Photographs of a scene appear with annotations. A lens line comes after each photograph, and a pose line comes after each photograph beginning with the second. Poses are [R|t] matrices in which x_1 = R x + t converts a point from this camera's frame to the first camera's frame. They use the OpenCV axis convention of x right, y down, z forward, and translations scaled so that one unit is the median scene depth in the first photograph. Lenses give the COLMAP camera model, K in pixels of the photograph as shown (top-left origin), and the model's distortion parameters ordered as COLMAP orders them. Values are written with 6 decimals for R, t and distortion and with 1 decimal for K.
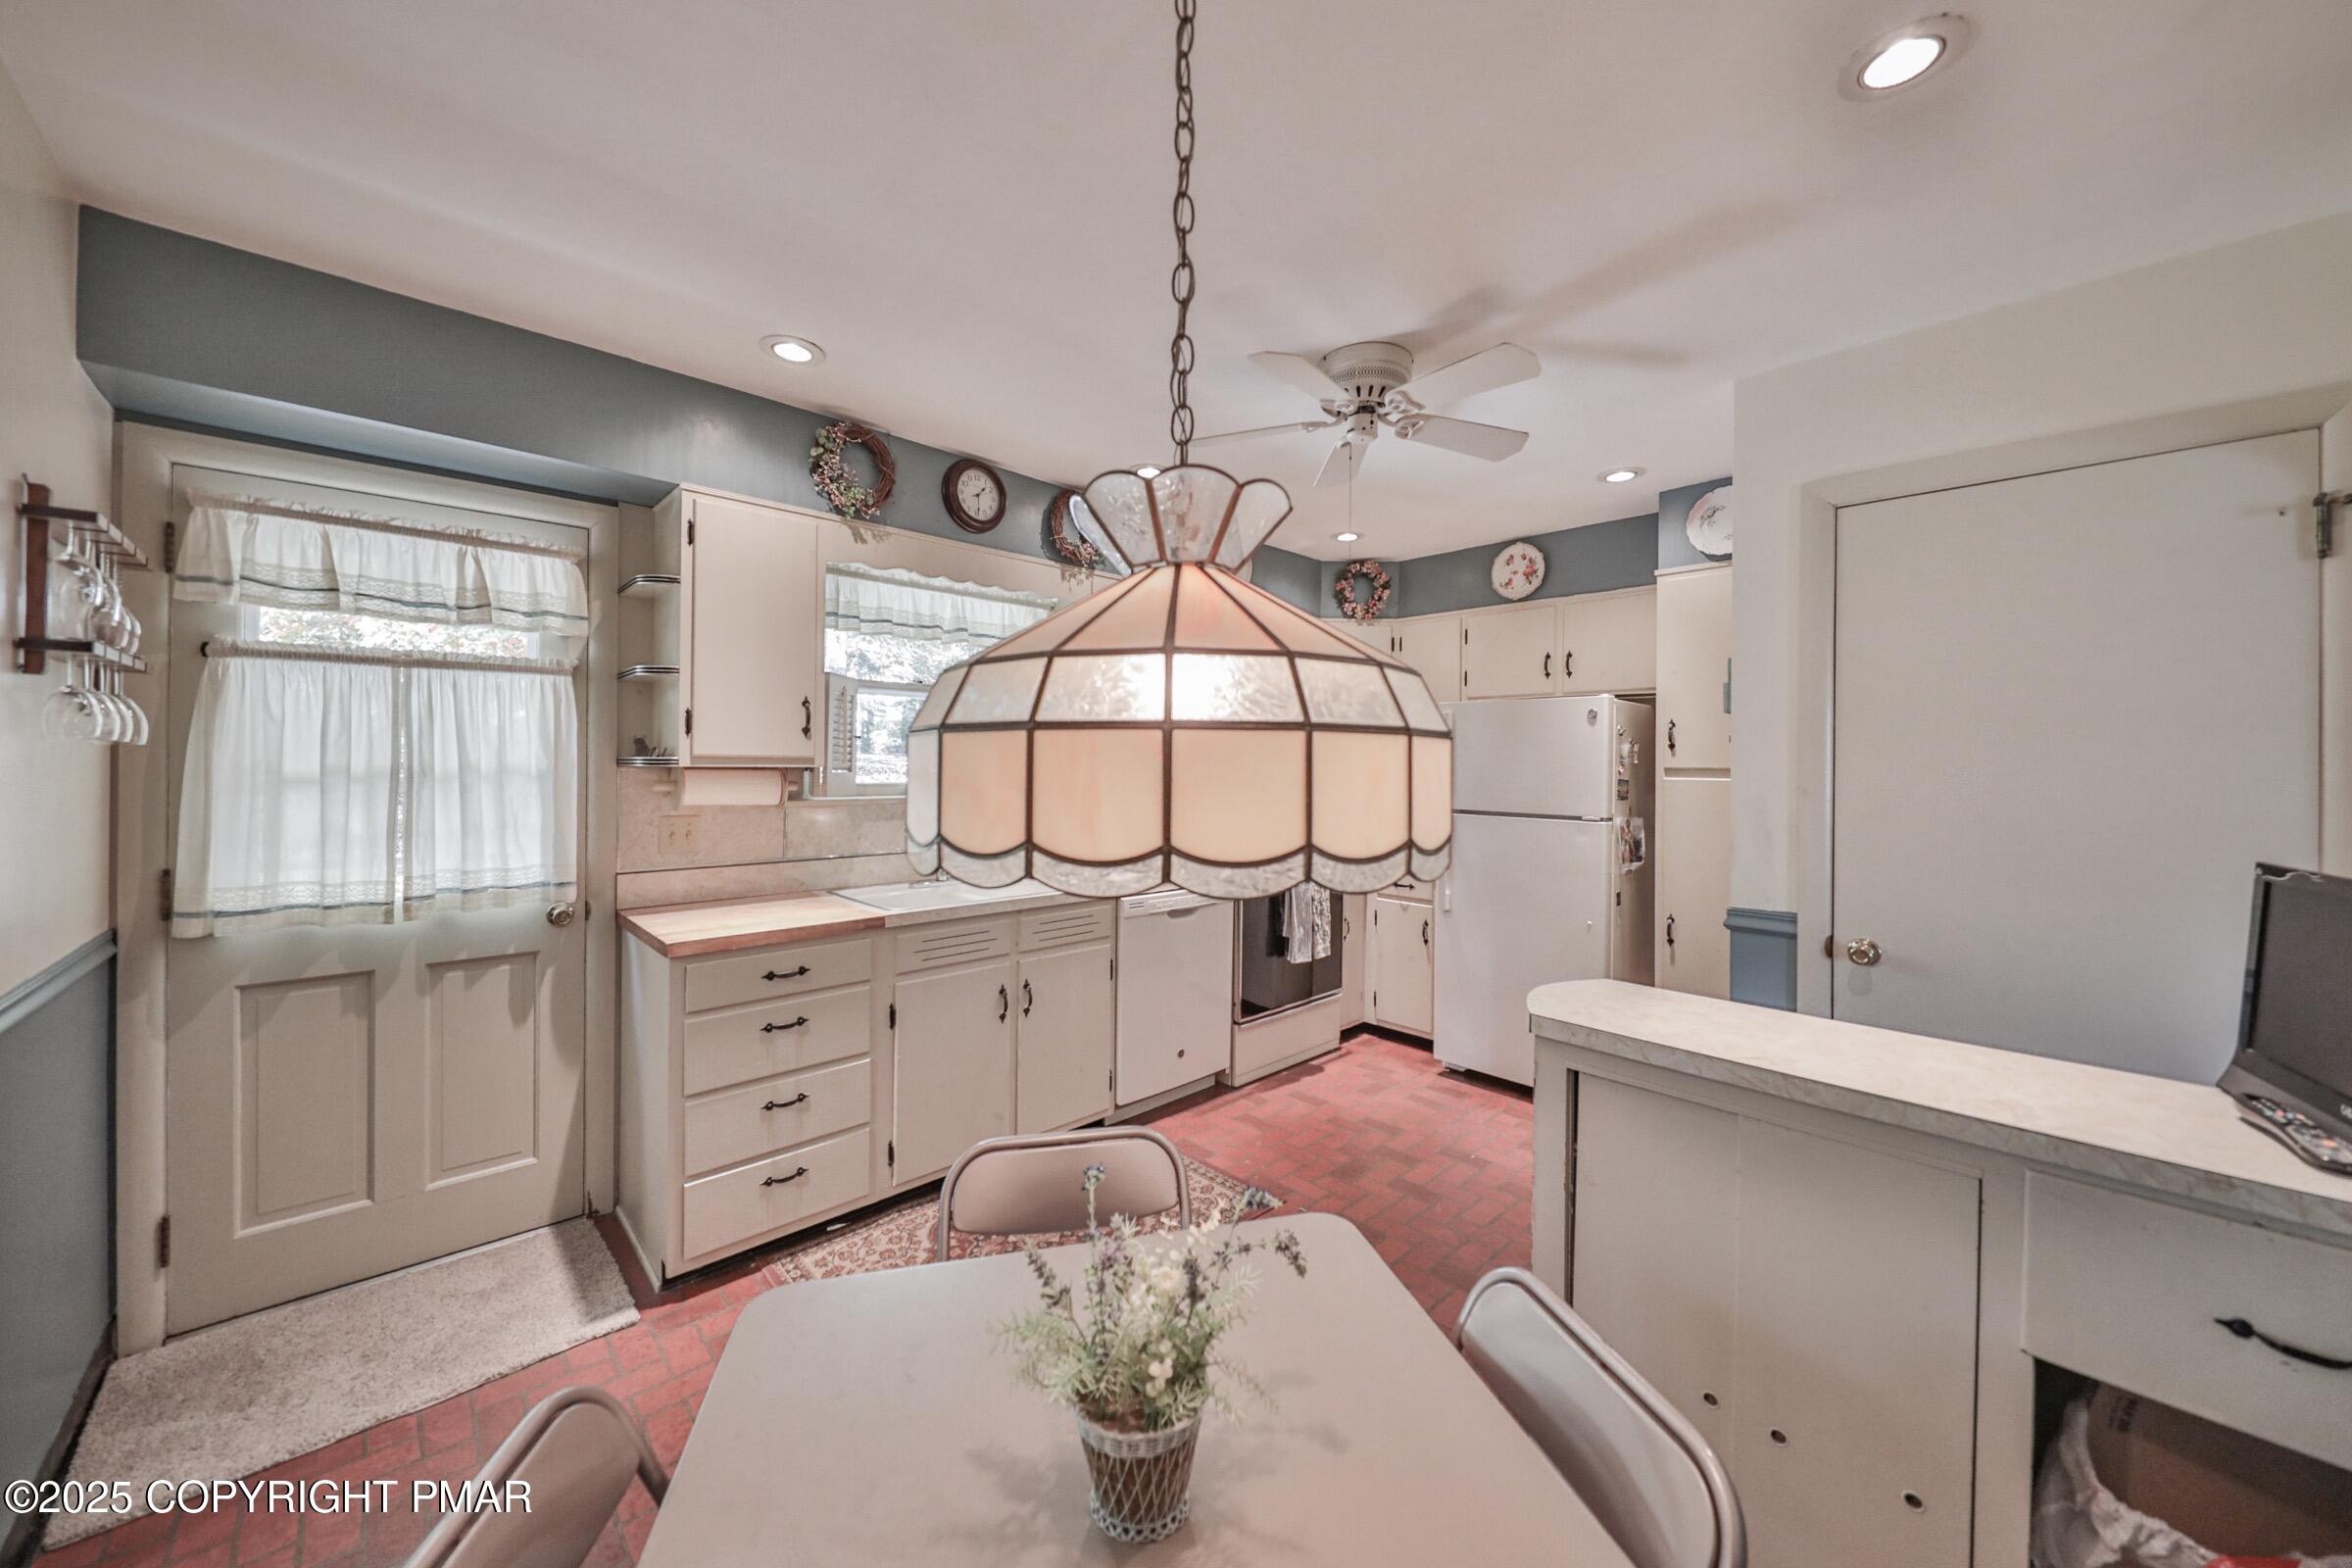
lens RADIAL K [[836.0, 0, 1191.7], [0, 836.0, 749.4], [0, 0, 1]] dist [0.013000, 0.000033]
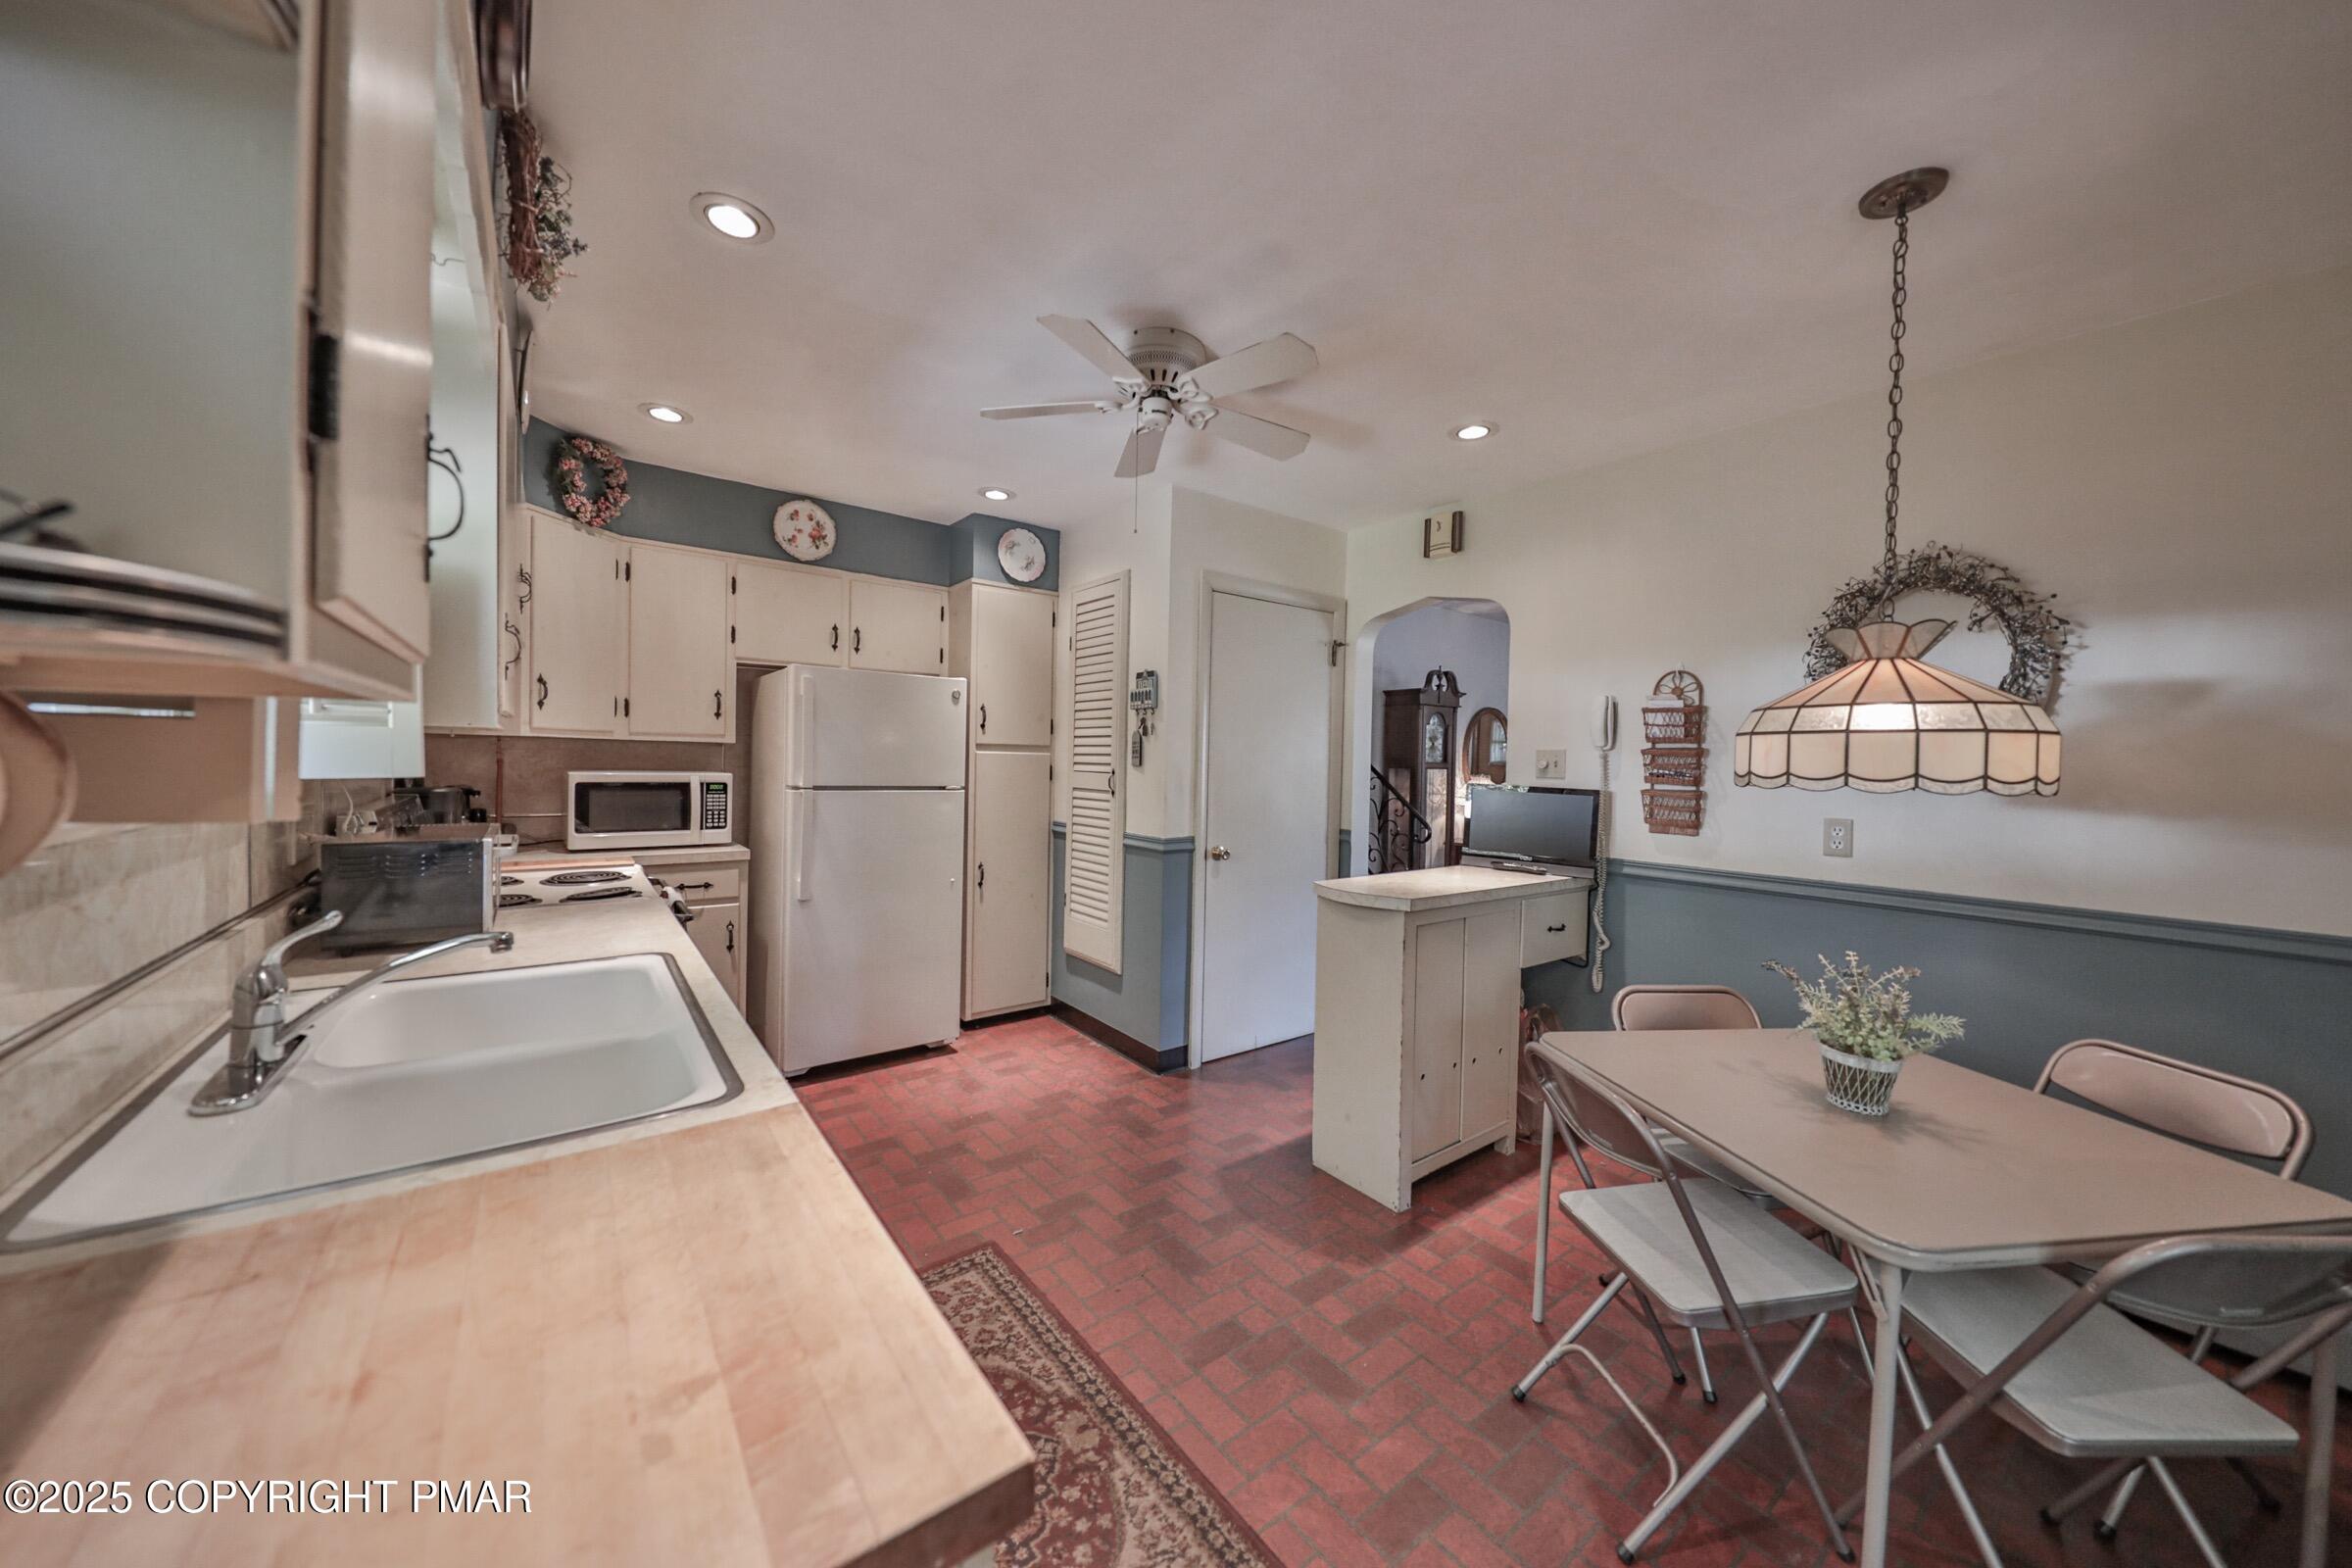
lens RADIAL K [[781.1, 0, 1169.1], [0, 781.1, 756.9], [0, 0, 1]] dist [0.007480, -0.006205]
pose [[0.123098, -0.003179, 0.992389, -0.599238], [-0.040890, 0.999129, 0.008272, 0.023264], [-0.991552, -0.041597, 0.122861, 0.660220]]
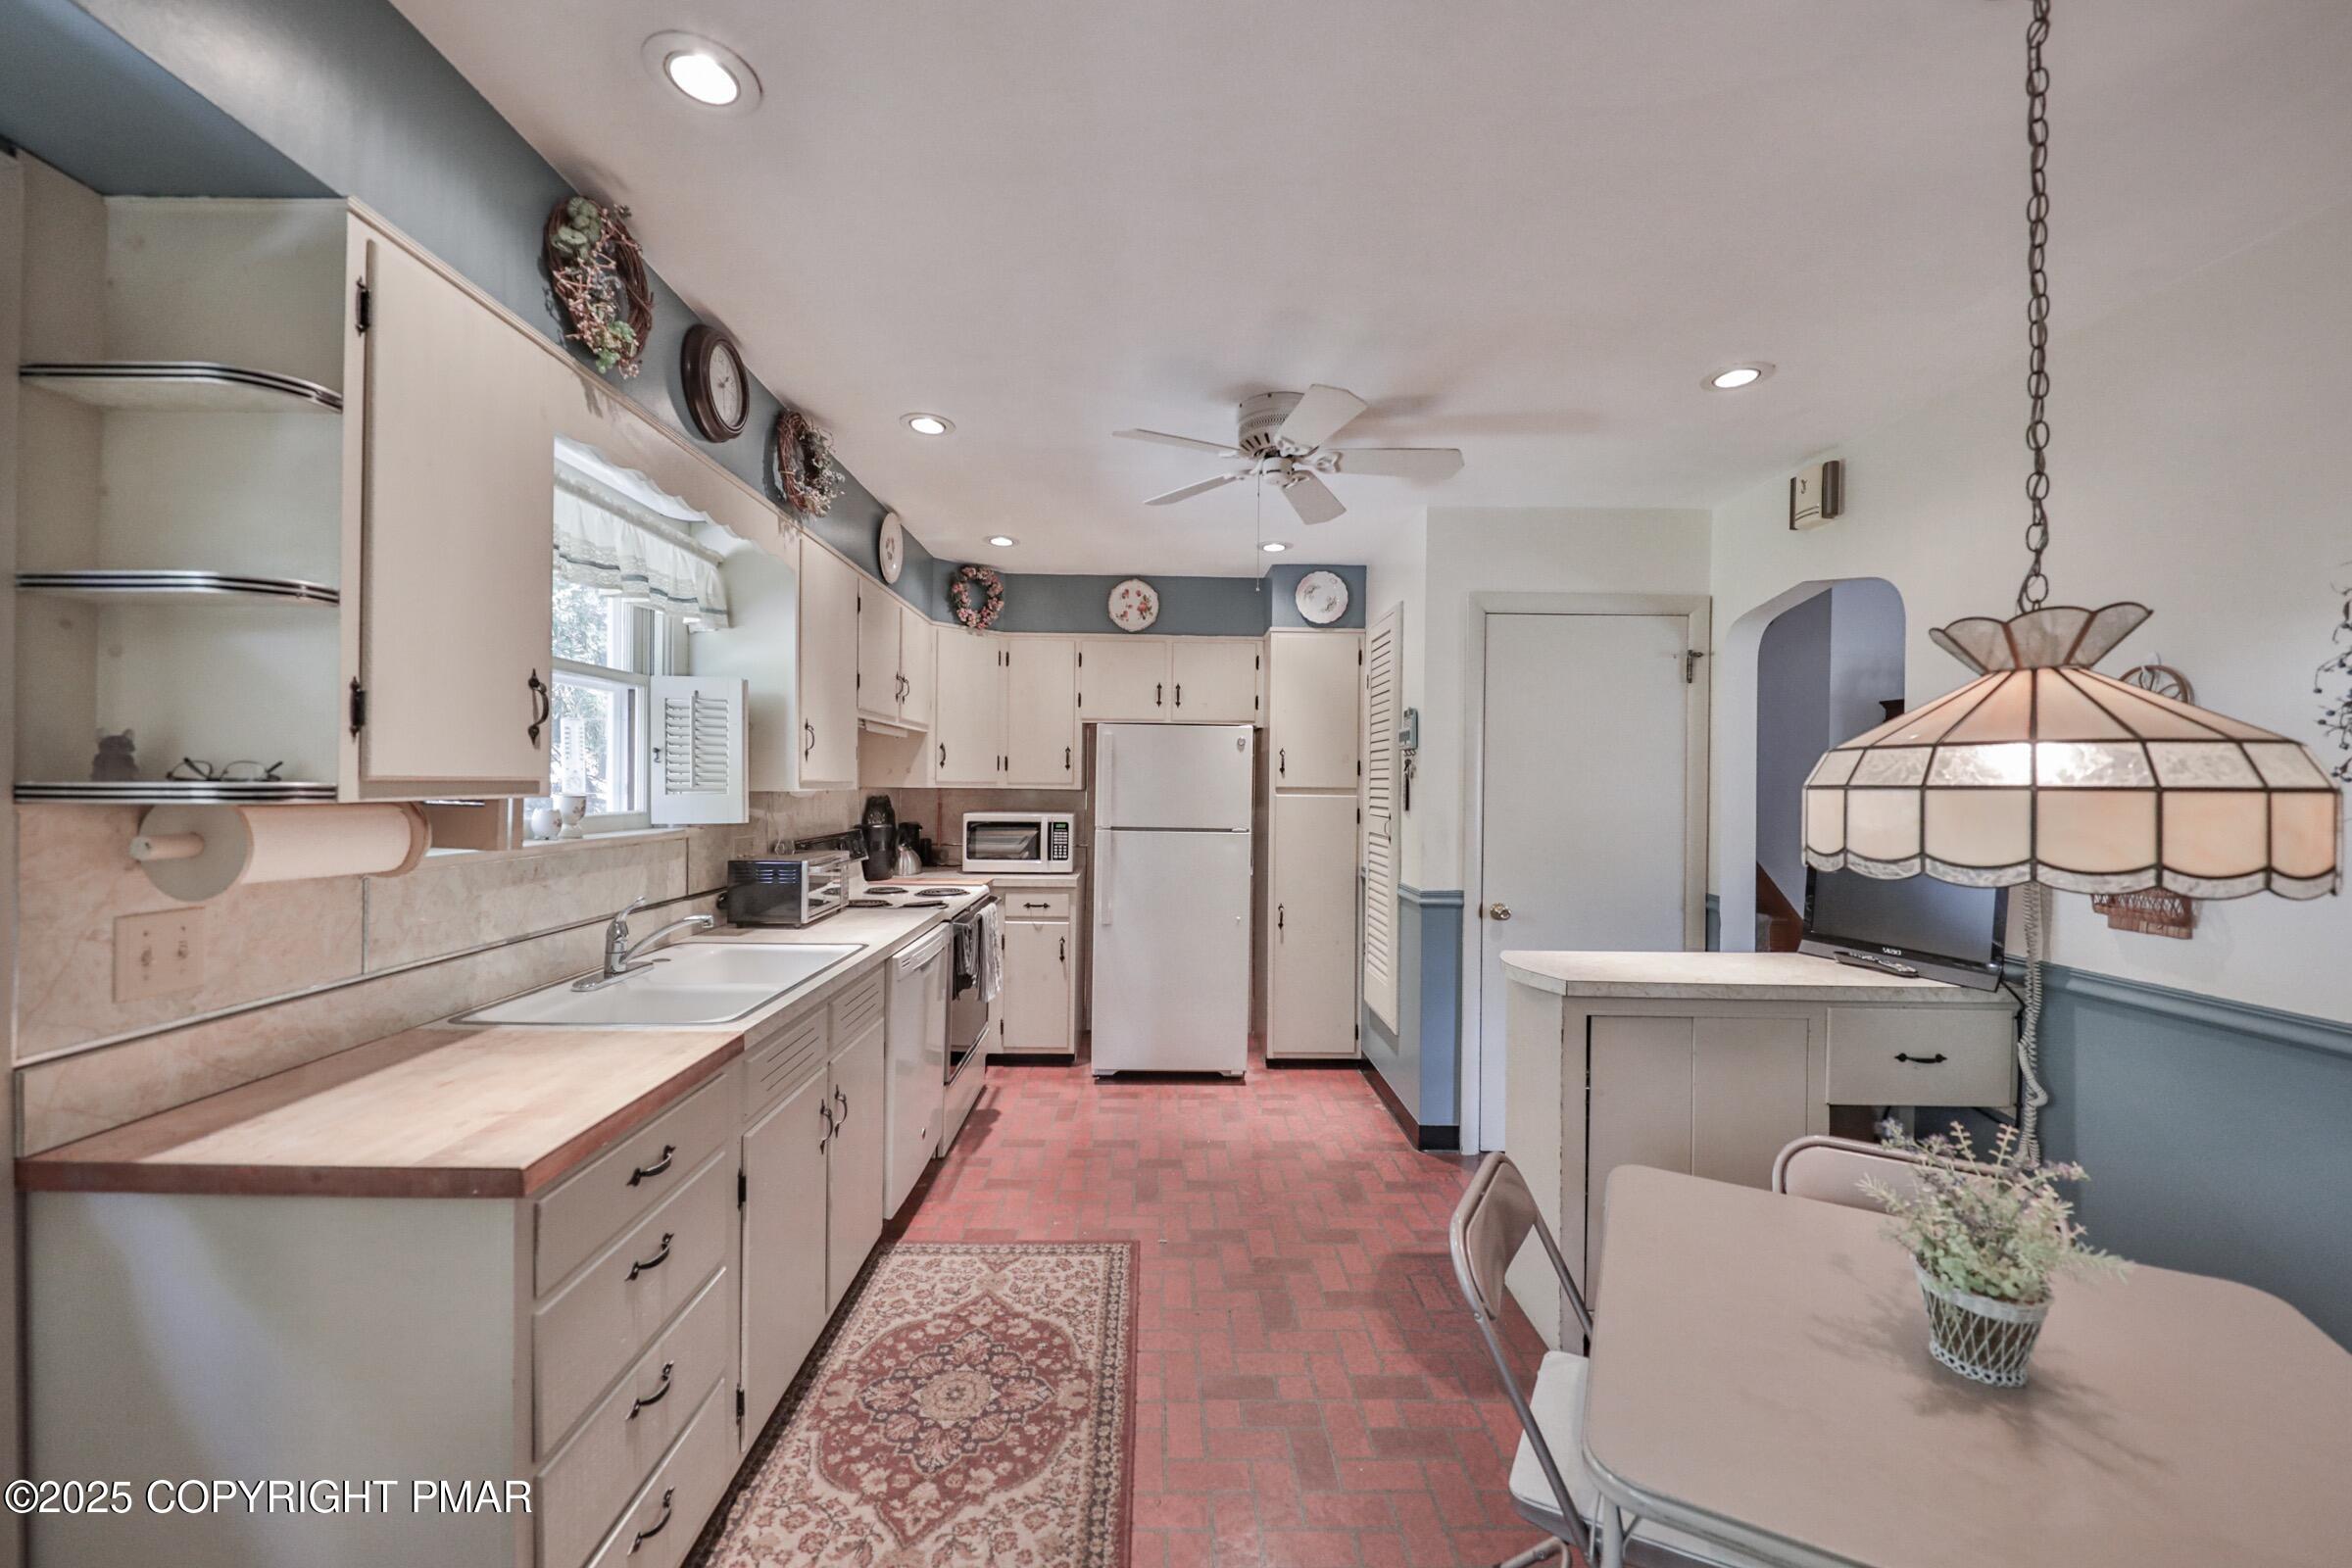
lens RADIAL K [[852.4, 0, 1181.7], [0, 852.4, 764.1], [0, 0, 1]] dist [0.009656, -0.008084]
pose [[0.675279, 0.014959, 0.737411, -0.532378], [-0.021290, 0.999773, -0.000785, -0.009303], [-0.737255, -0.015170, 0.675444, 0.278279]]
